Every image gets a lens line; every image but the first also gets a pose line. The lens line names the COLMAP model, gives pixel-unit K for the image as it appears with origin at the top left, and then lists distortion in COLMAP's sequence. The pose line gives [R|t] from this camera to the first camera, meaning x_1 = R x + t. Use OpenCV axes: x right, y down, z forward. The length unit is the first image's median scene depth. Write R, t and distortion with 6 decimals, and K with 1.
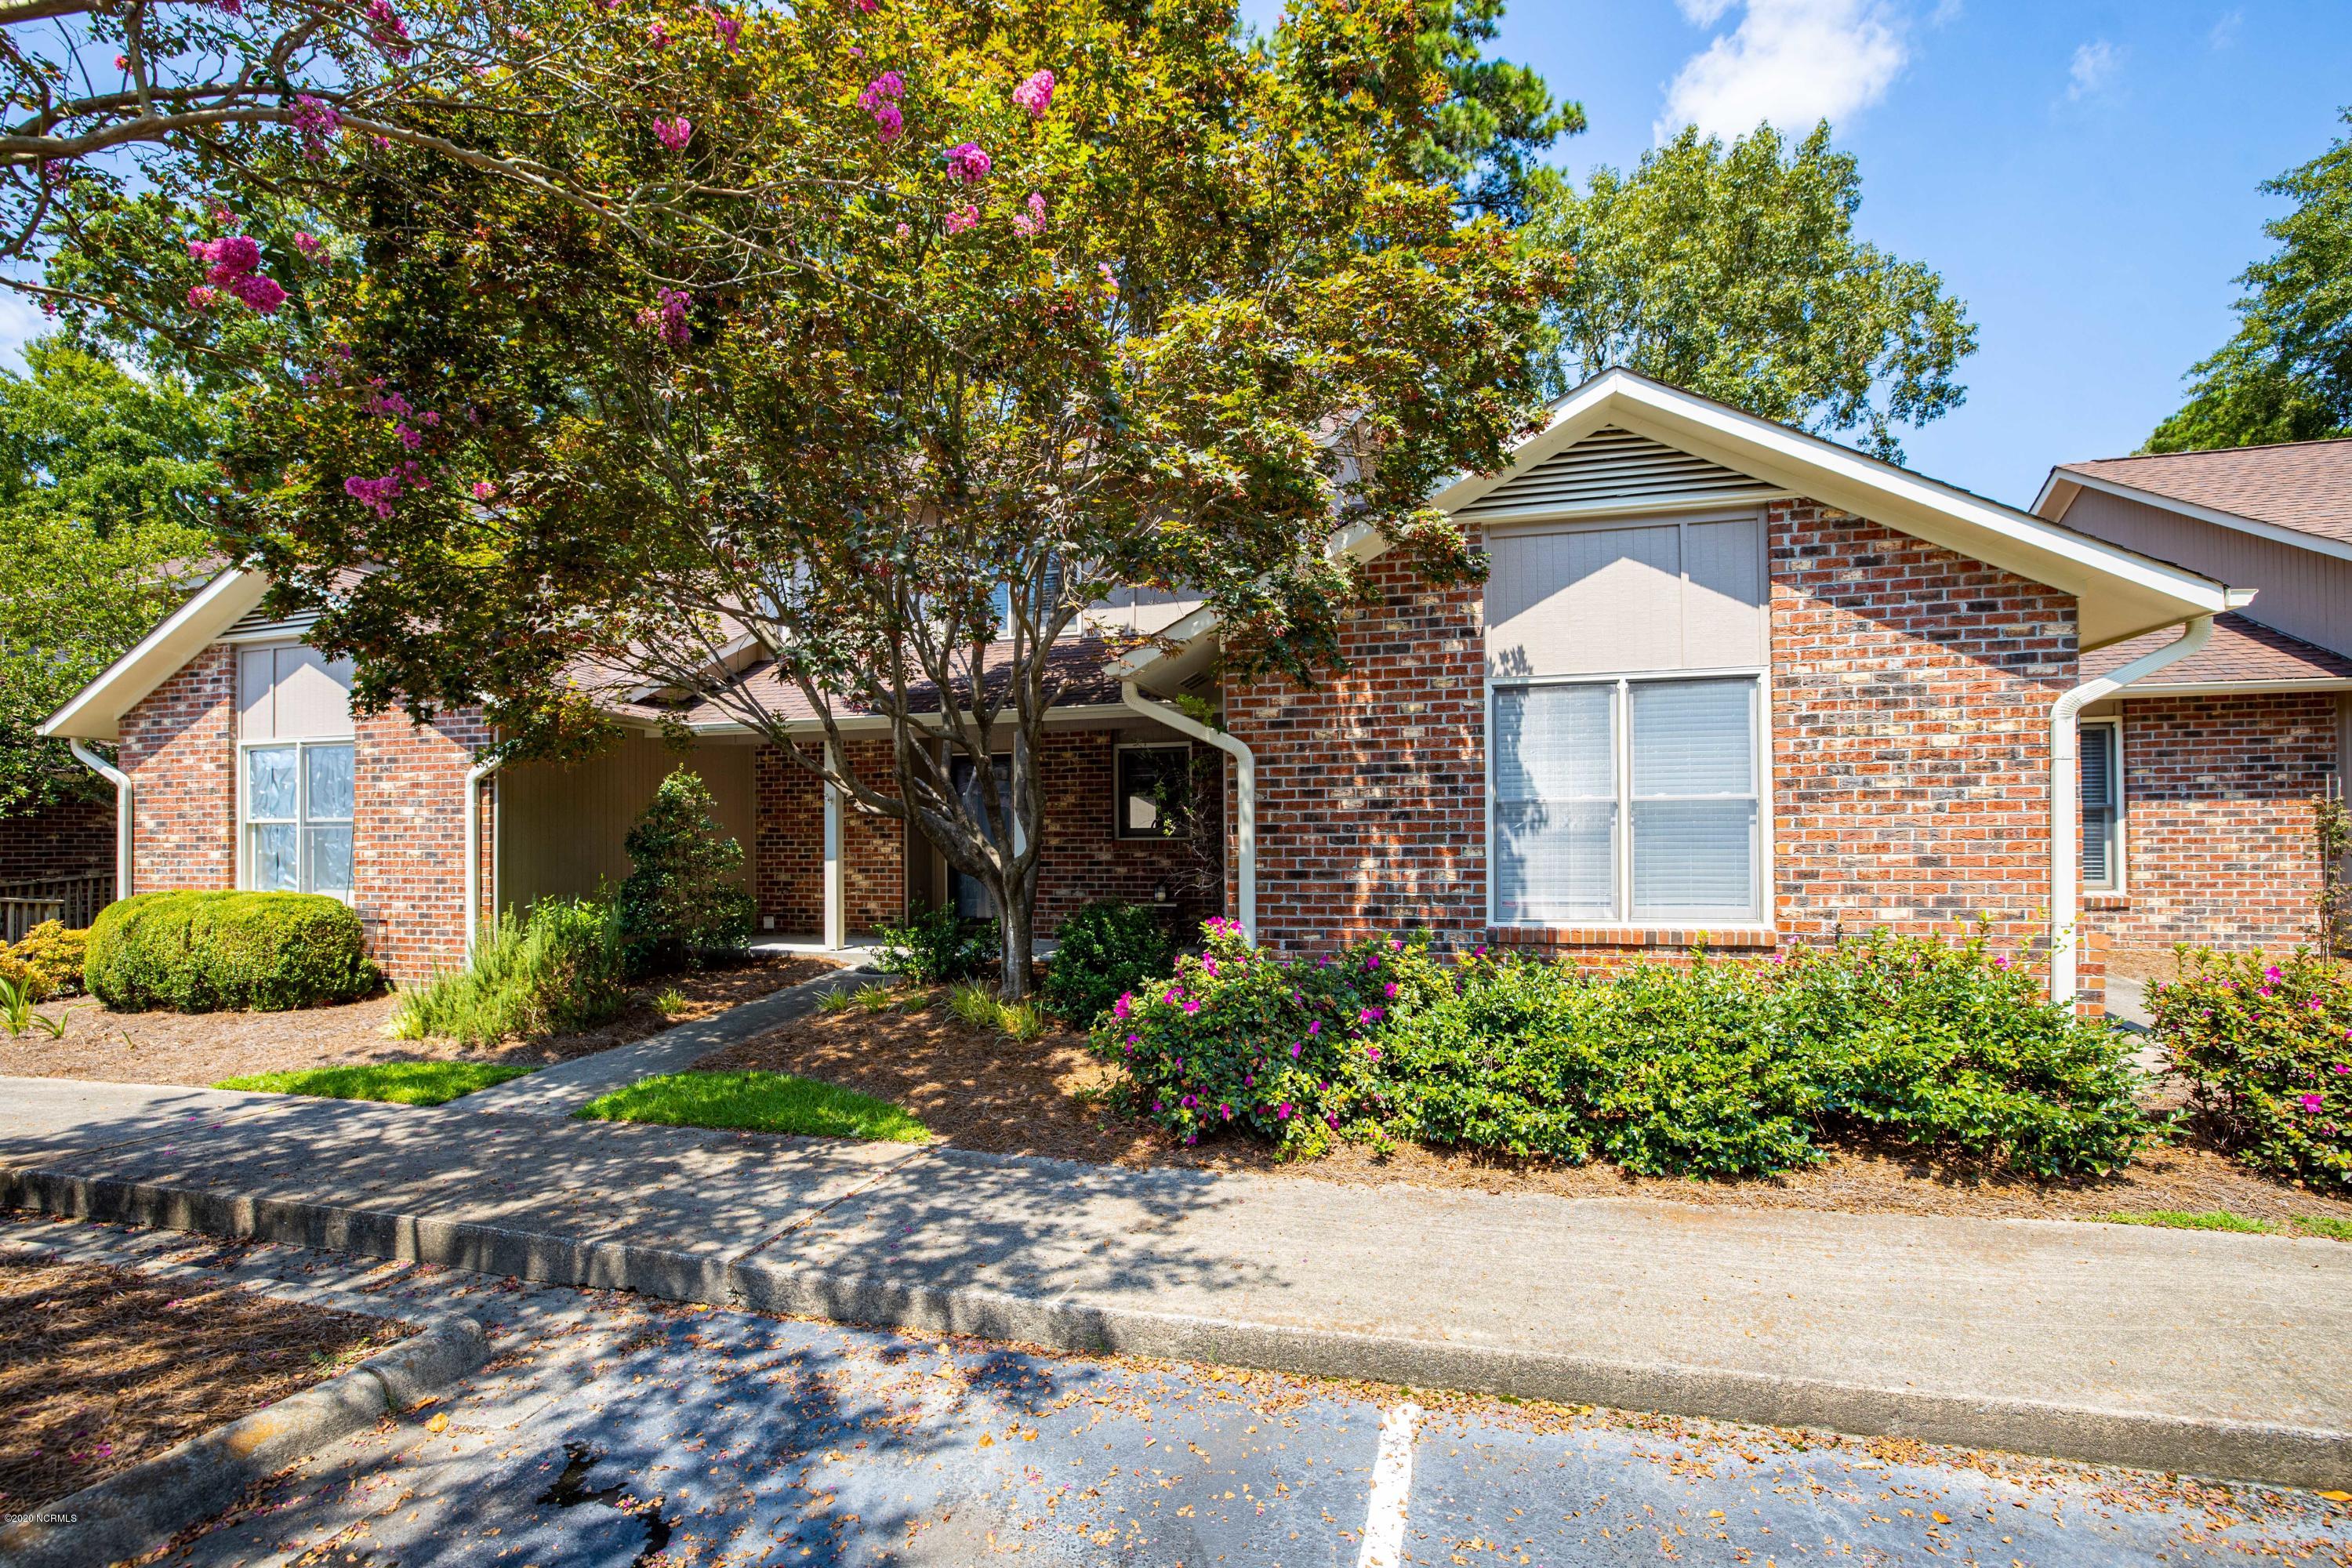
lens RADIAL K [[1015.2, 0, 1161.0], [0, 1015.2, 784.0], [0, 0, 1]] dist [-0.023116, 0.003921]
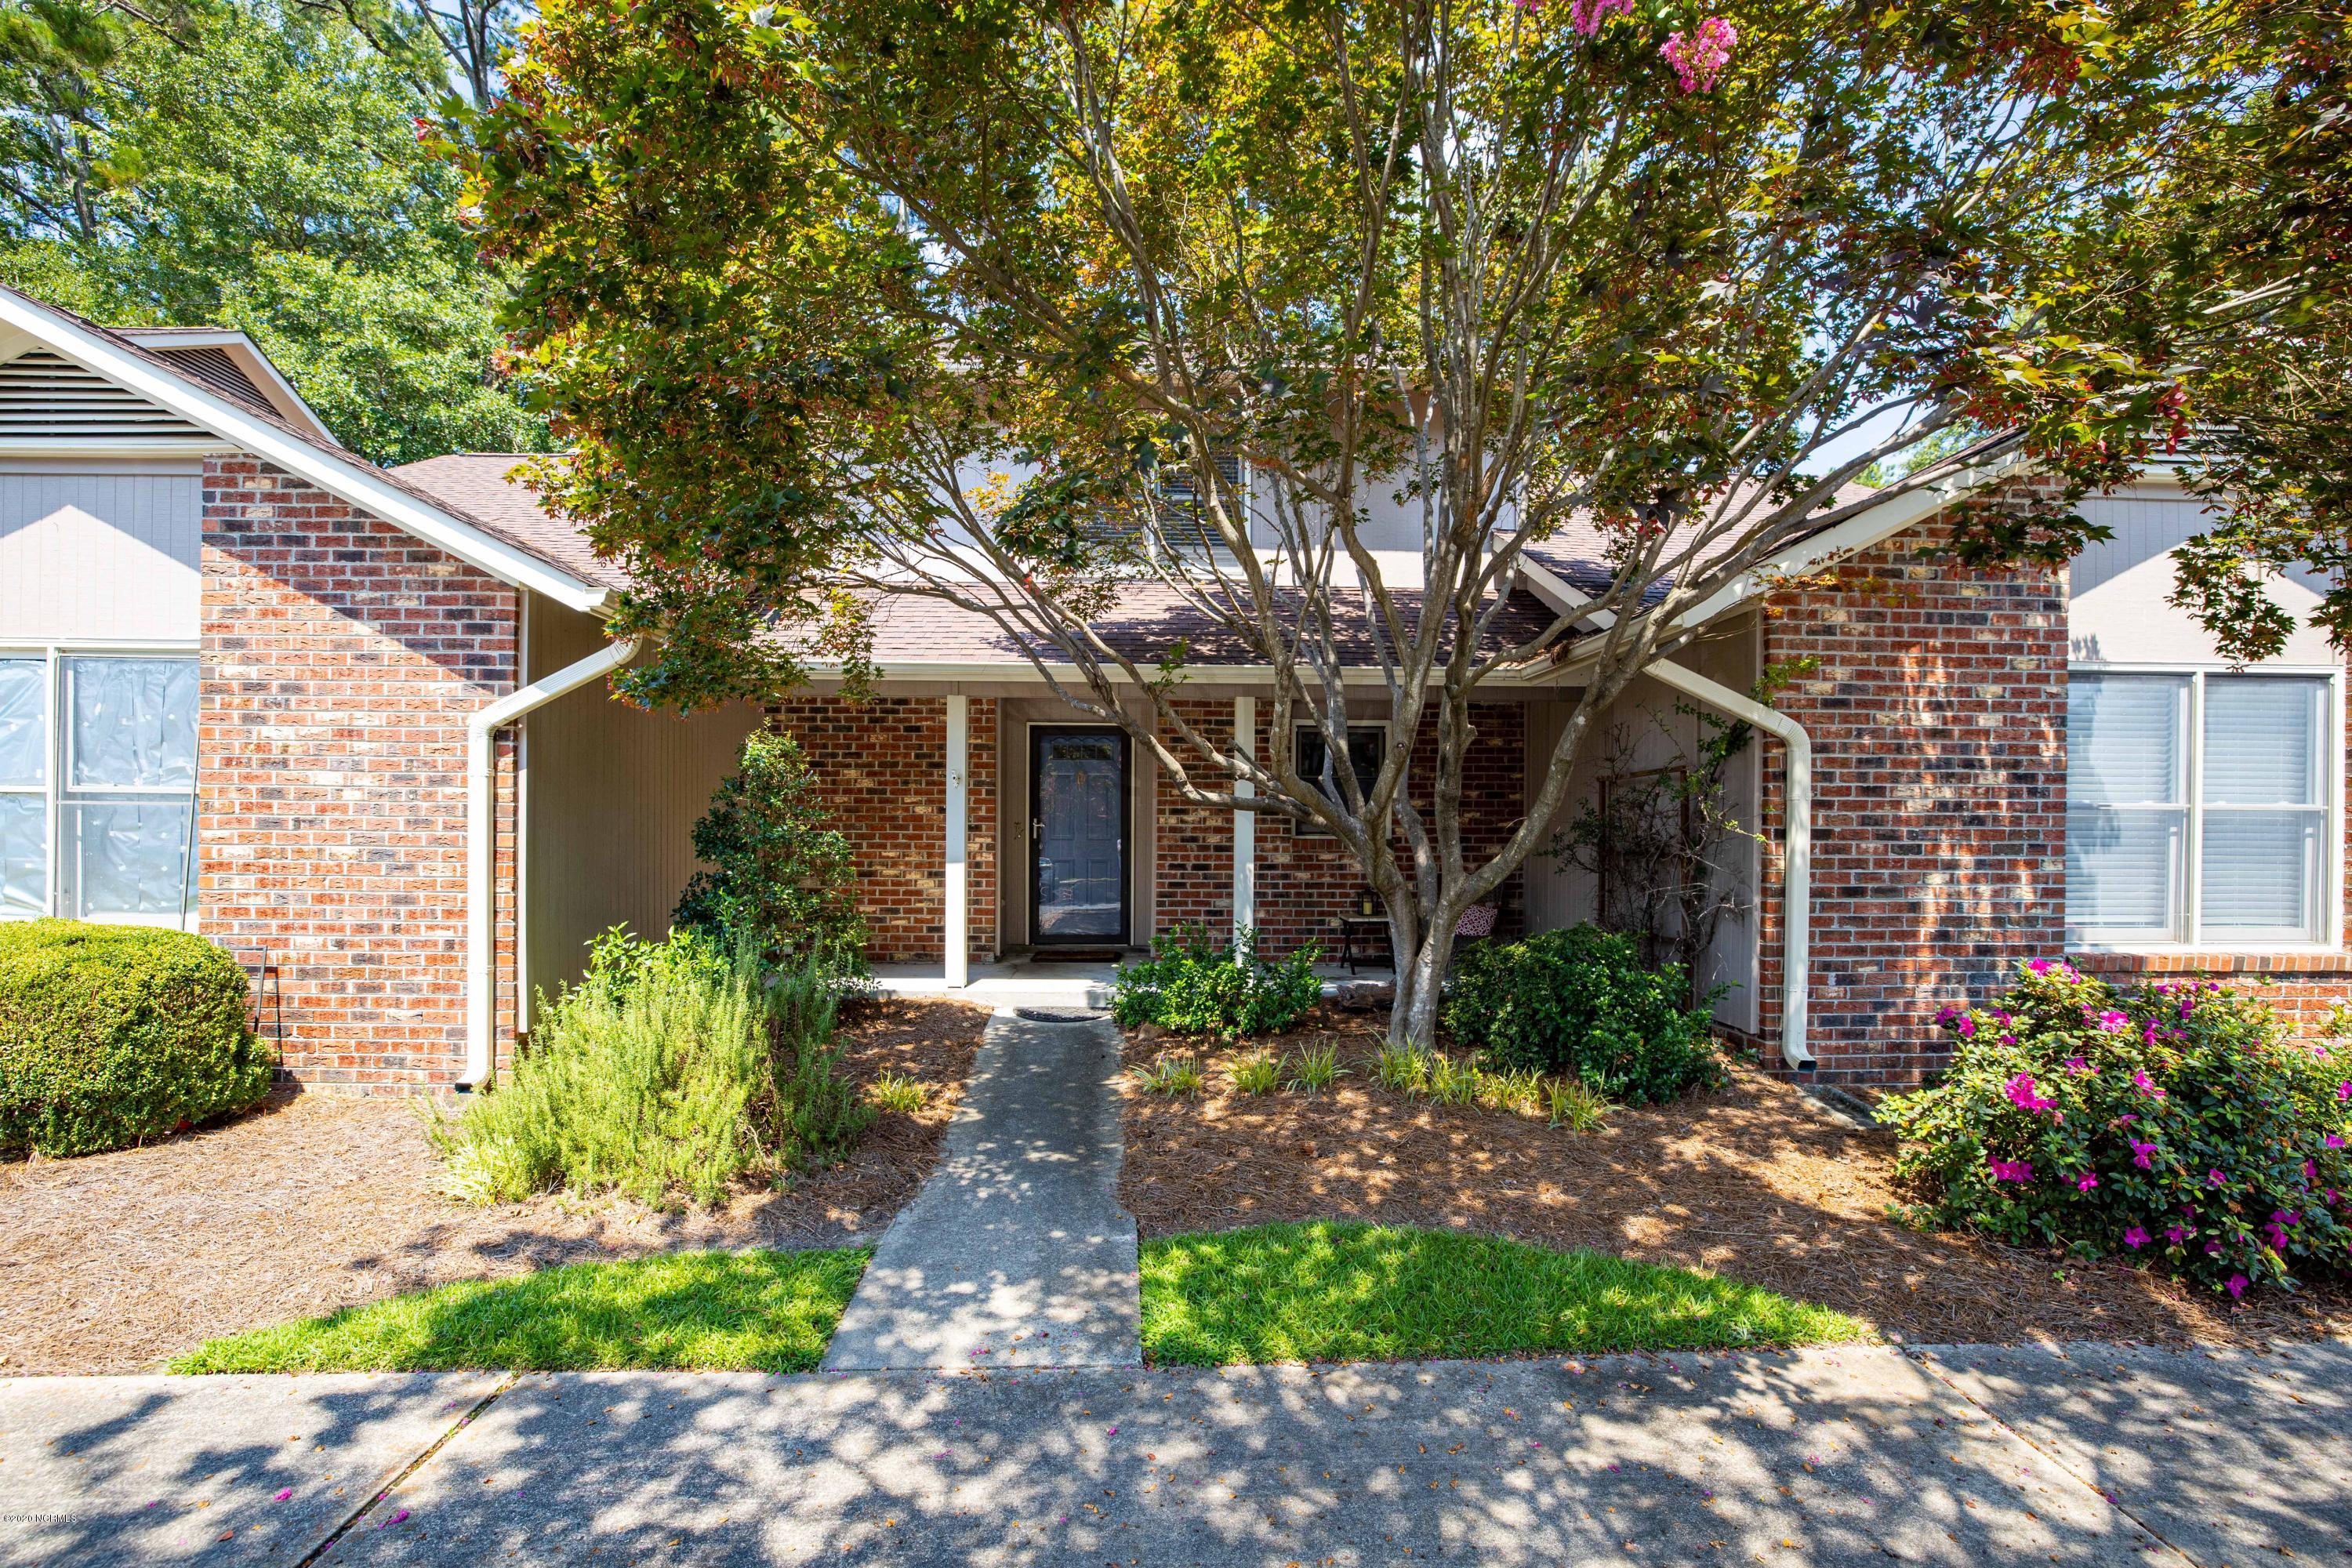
lens RADIAL K [[1015.2, 0, 1157.7], [0, 1015.2, 792.3], [0, 0, 1]] dist [-0.023116, 0.003921]
pose [[0.952172, 0.025321, 0.304513, -0.647784], [-0.030872, 0.999433, 0.013425, 0.017403], [-0.304000, -0.022184, 0.952414, 0.423235]]
